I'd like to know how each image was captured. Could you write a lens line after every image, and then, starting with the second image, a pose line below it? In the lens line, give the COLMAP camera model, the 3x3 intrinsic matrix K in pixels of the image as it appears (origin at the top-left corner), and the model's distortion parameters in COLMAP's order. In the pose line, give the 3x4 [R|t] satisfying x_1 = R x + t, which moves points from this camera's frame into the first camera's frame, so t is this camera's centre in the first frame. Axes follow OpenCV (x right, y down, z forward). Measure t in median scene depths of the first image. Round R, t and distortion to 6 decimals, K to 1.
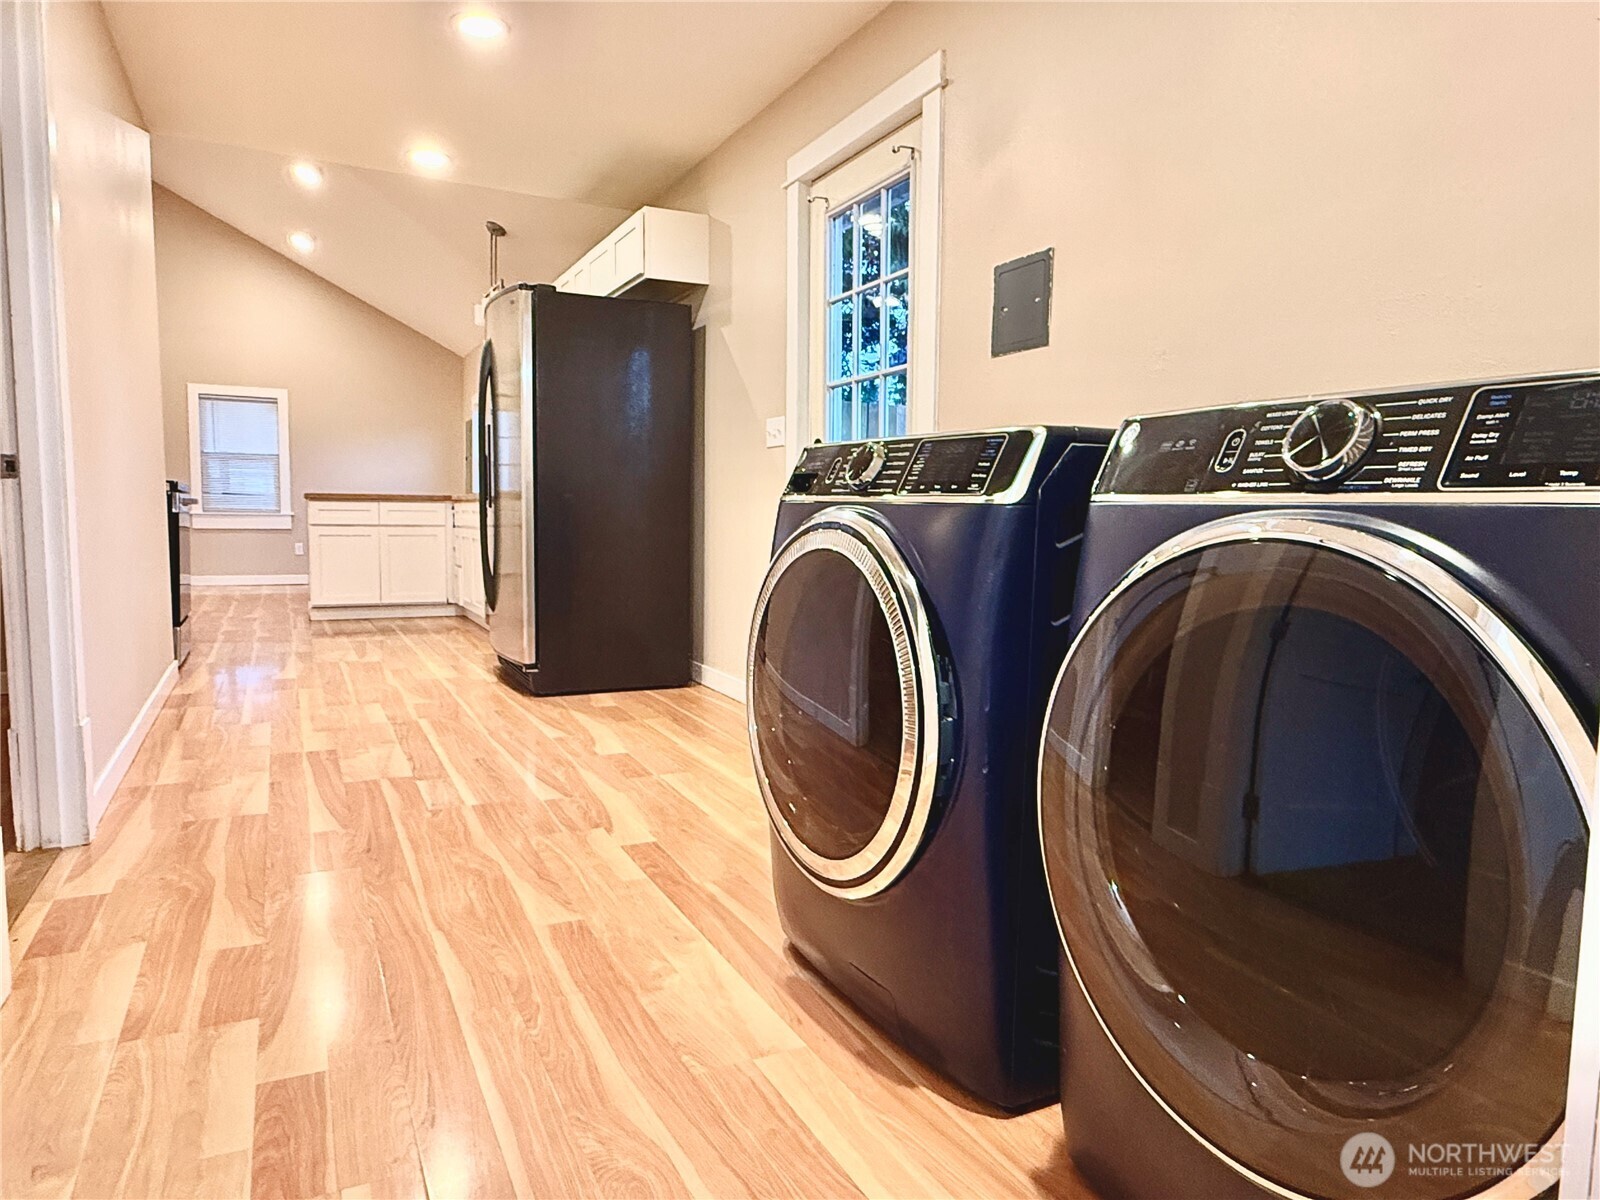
lens RADIAL K [[1015.6, 0, 795.2], [0, 1015.6, 605.8], [0, 0, 1]] dist [-0.000434, 0.001920]
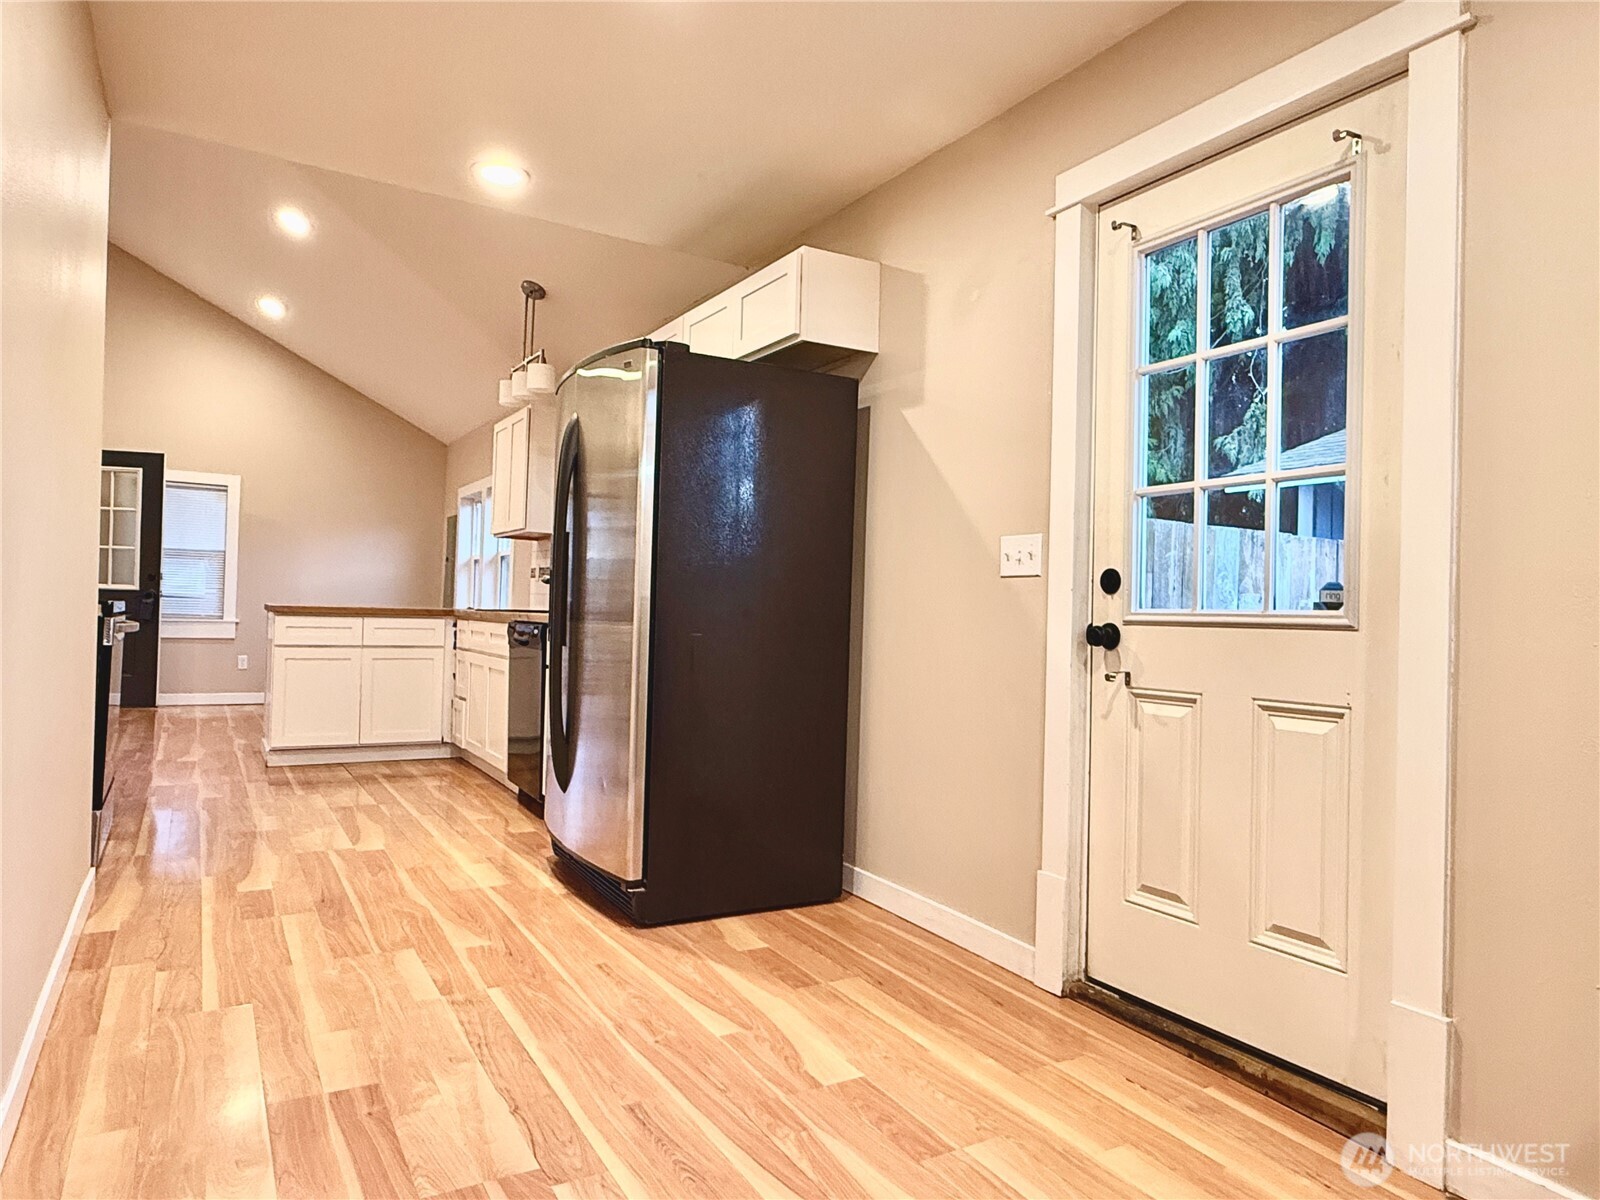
lens RADIAL K [[1015.6, 0, 797.1], [0, 1015.6, 605.8], [0, 0, 1]] dist [-0.000434, 0.001920]
pose [[0.997627, 0.016113, 0.066937, -0.227360], [-0.009758, 0.995505, -0.094210, -0.072277], [-0.068154, 0.093333, 0.993300, 0.334104]]
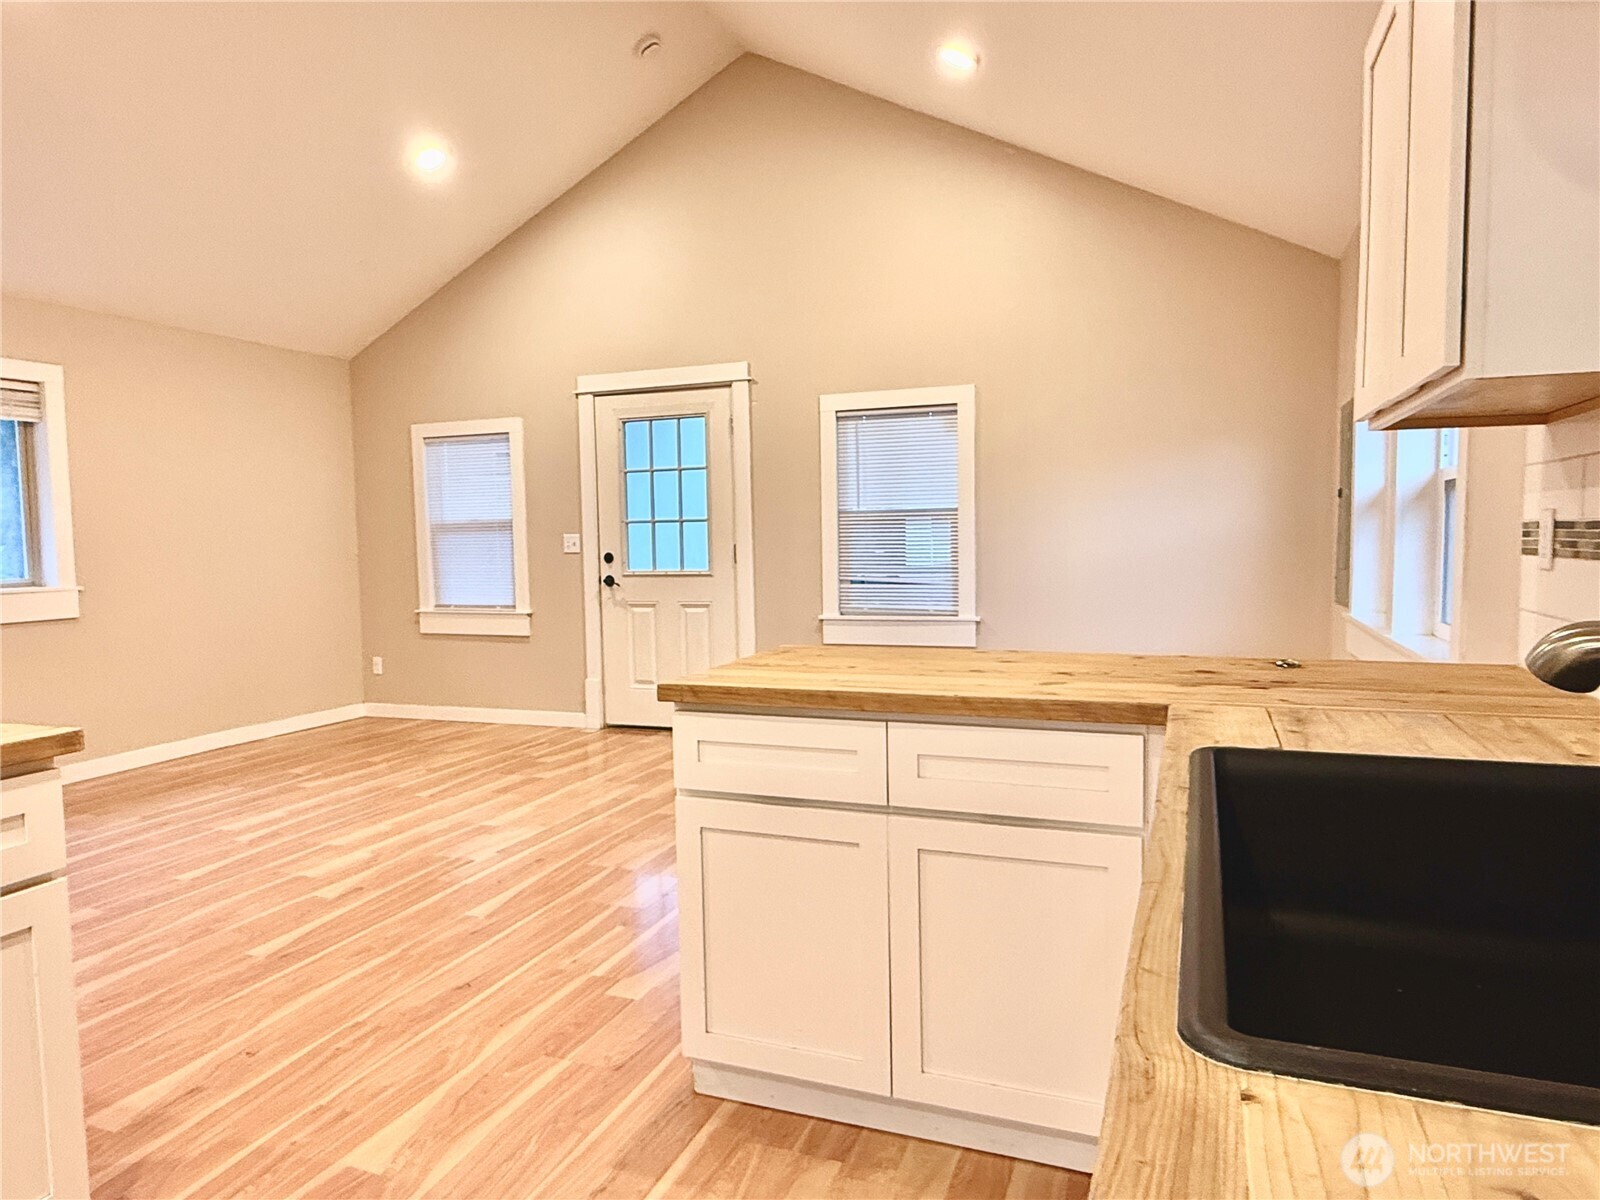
lens RADIAL K [[1015.6, 0, 790.4], [0, 1015.6, 591.6], [0, 0, 1]] dist [-0.000434, 0.001920]
pose [[0.665271, 0.014464, -0.746462, -0.432384], [-0.038402, 0.999152, -0.014865, -0.241061], [0.745614, 0.038555, 0.665262, 1.492531]]
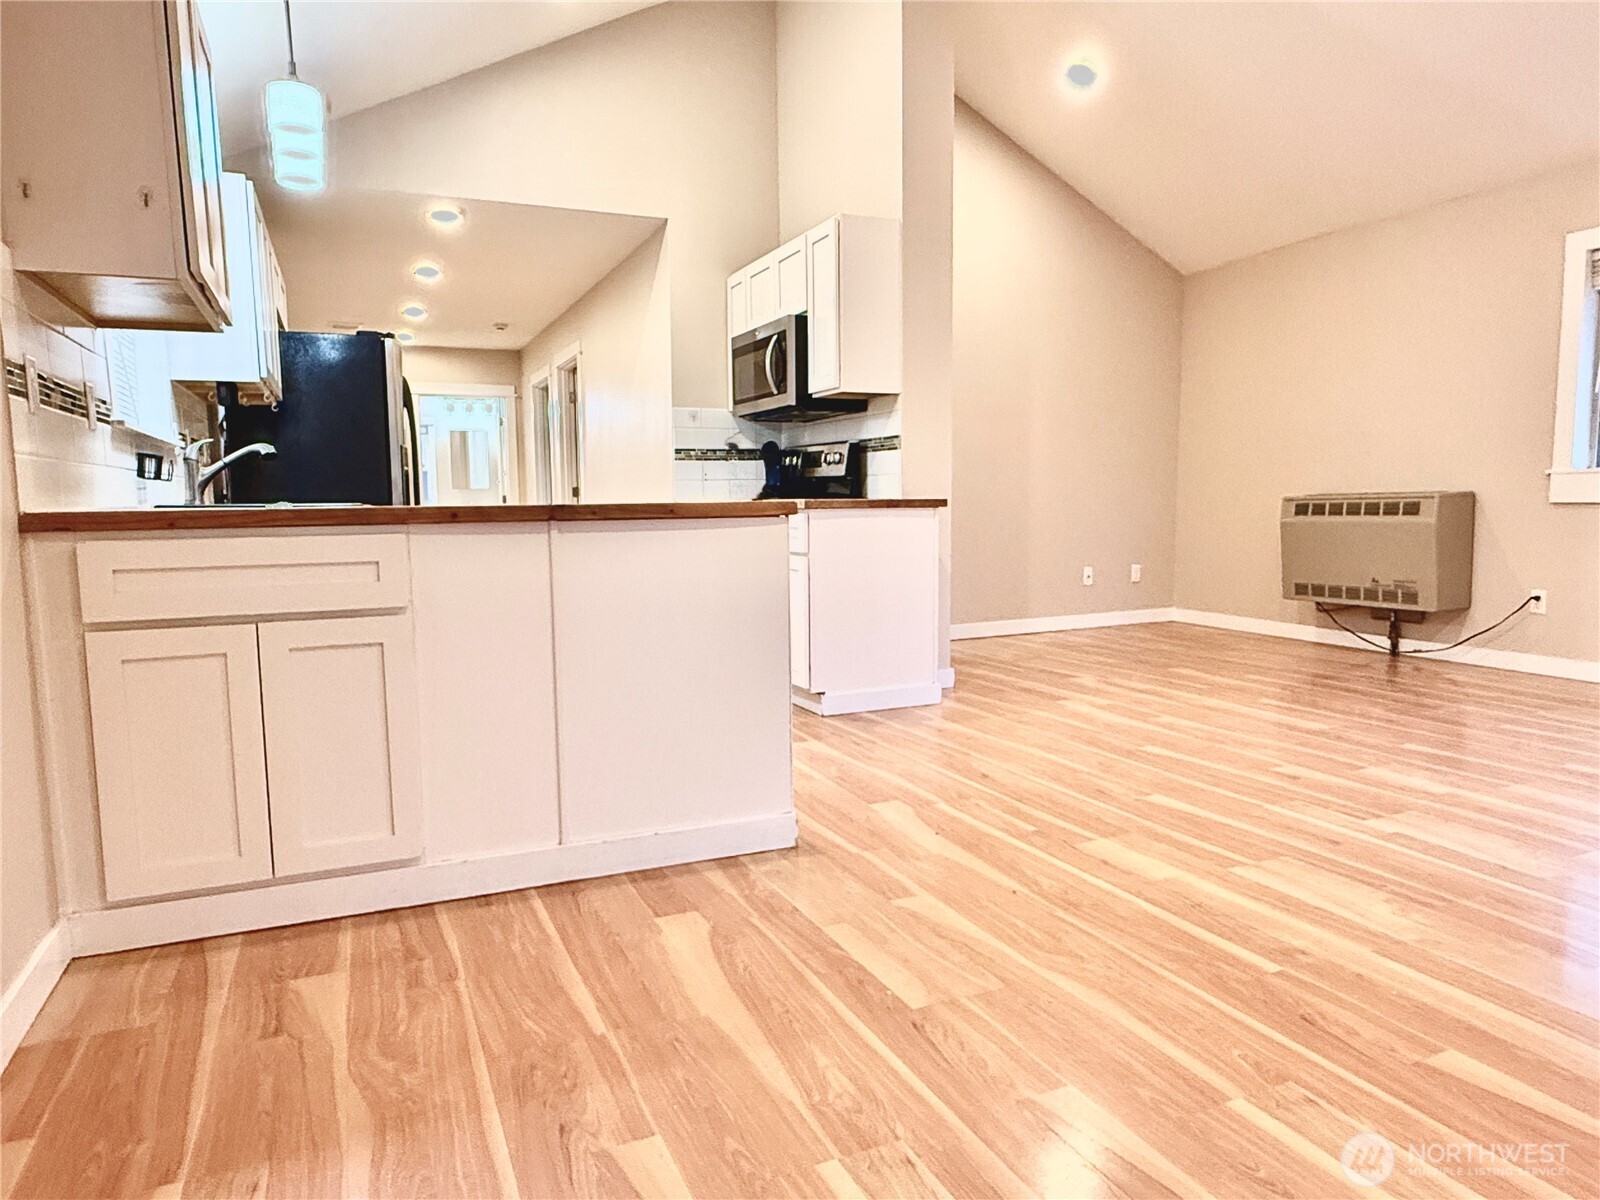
lens RADIAL K [[1015.6, 0, 791.2], [0, 1015.6, 611.6], [0, 0, 1]] dist [-0.000434, 0.001920]
pose [[-0.998579, -0.007699, 0.052736, -0.969183], [0.003050, 0.979636, 0.200759, -0.276418], [-0.053207, 0.200635, -0.978220, 2.586821]]
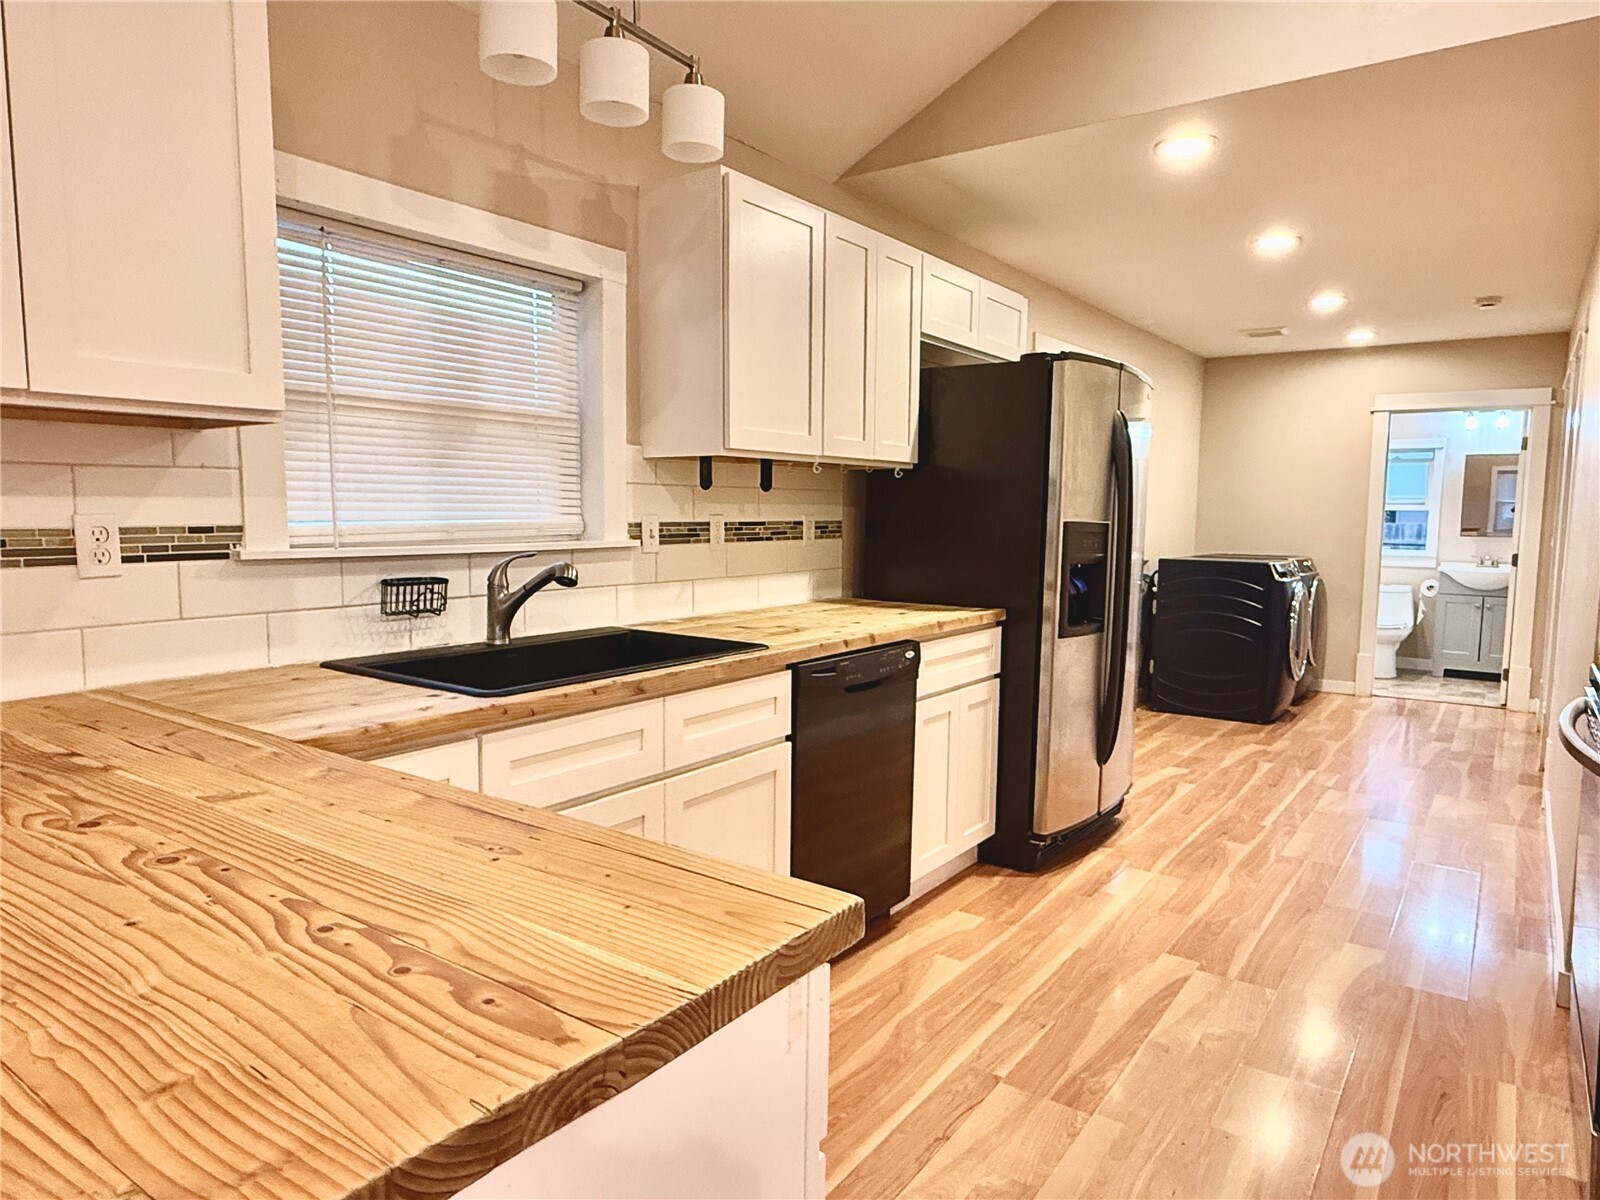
lens RADIAL K [[1015.6, 0, 791.0], [0, 1015.6, 606.9], [0, 0, 1]] dist [-0.000434, 0.001920]
pose [[-0.464381, -0.104361, 0.879465, -1.046683], [0.063166, 0.986601, 0.150428, -0.298244], [-0.883380, 0.125409, -0.451567, 1.895556]]
